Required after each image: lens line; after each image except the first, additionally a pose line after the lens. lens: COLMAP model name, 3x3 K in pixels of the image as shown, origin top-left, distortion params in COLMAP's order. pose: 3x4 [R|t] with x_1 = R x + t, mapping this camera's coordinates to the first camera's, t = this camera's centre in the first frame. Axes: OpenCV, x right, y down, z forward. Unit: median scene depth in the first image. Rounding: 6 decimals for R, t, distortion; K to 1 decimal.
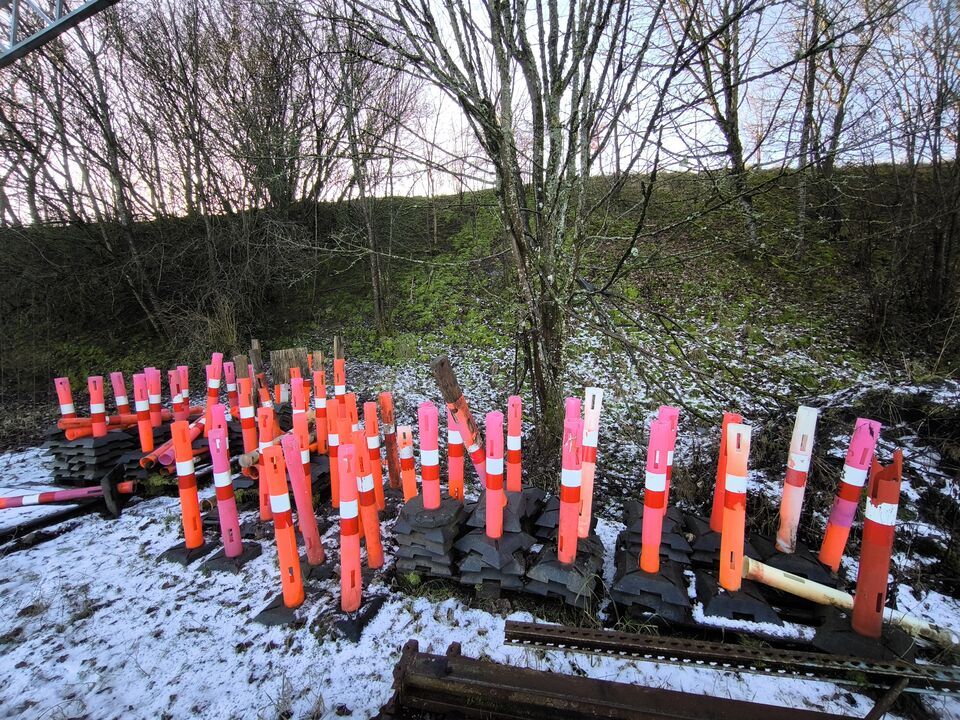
lens RADIAL K [[407.3, 0, 480.0], [0, 407.3, 360.0], [0, 0, 1]] dist [-0.000680, 0.000111]
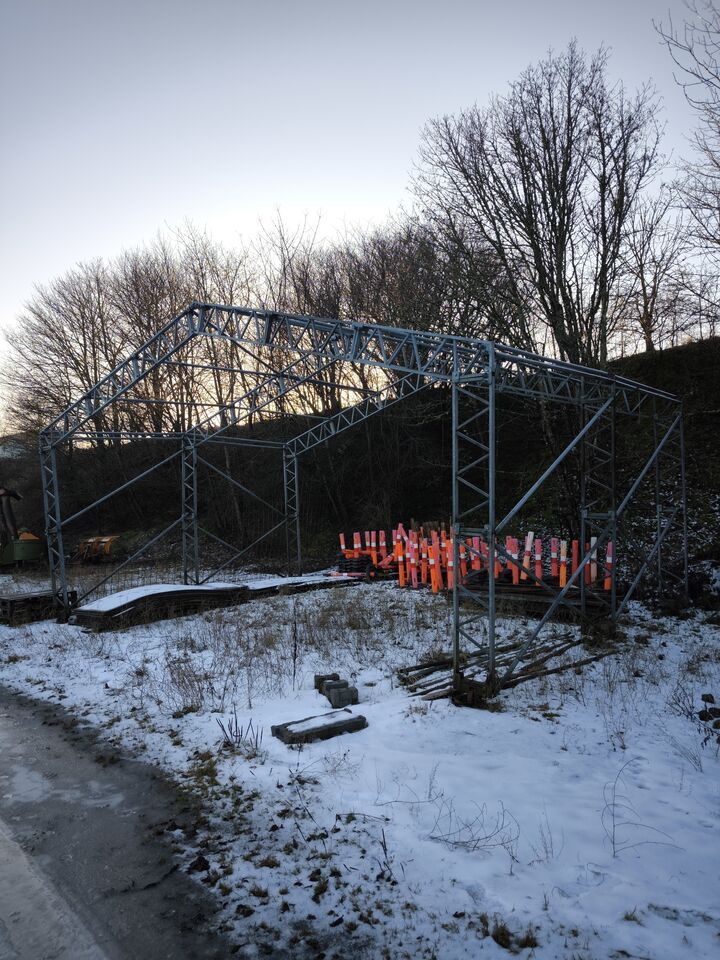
lens RADIAL K [[659.2, 0, 356.0], [0, 659.2, 478.6], [0, 0, 1]] dist [0.035738, -0.028737]
pose [[0.872735, -0.033081, -0.487072, 0.957791], [-0.030763, 0.991992, -0.122494, 0.198472], [0.487224, 0.121888, 0.864729, -2.395229]]
